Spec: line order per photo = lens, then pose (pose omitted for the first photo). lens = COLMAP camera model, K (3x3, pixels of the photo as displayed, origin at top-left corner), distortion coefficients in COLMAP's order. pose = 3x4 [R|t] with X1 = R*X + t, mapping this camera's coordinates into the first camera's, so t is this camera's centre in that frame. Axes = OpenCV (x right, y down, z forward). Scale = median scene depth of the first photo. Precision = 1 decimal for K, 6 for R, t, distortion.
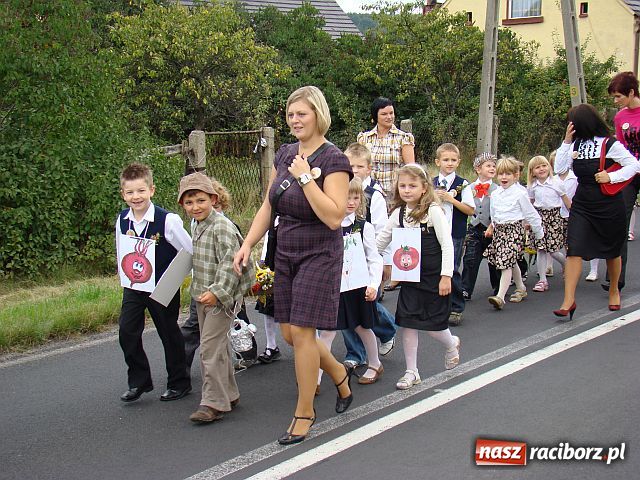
lens RADIAL K [[1303.1, 0, 321.3], [0, 1303.1, 270.7], [0, 0, 1]] dist [0.204475, 0.471423]
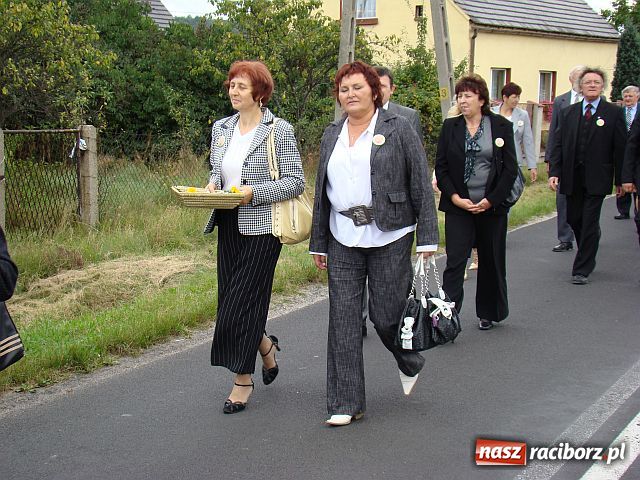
lens RADIAL K [[1303.1, 0, 321.3], [0, 1303.1, 270.7], [0, 0, 1]] dist [0.204475, 0.471423]
pose [[0.990317, 0.002168, 0.138806, -0.010155], [-0.001768, 0.999994, -0.003008, -0.017508], [-0.138812, 0.002733, 0.990315, 0.170181]]
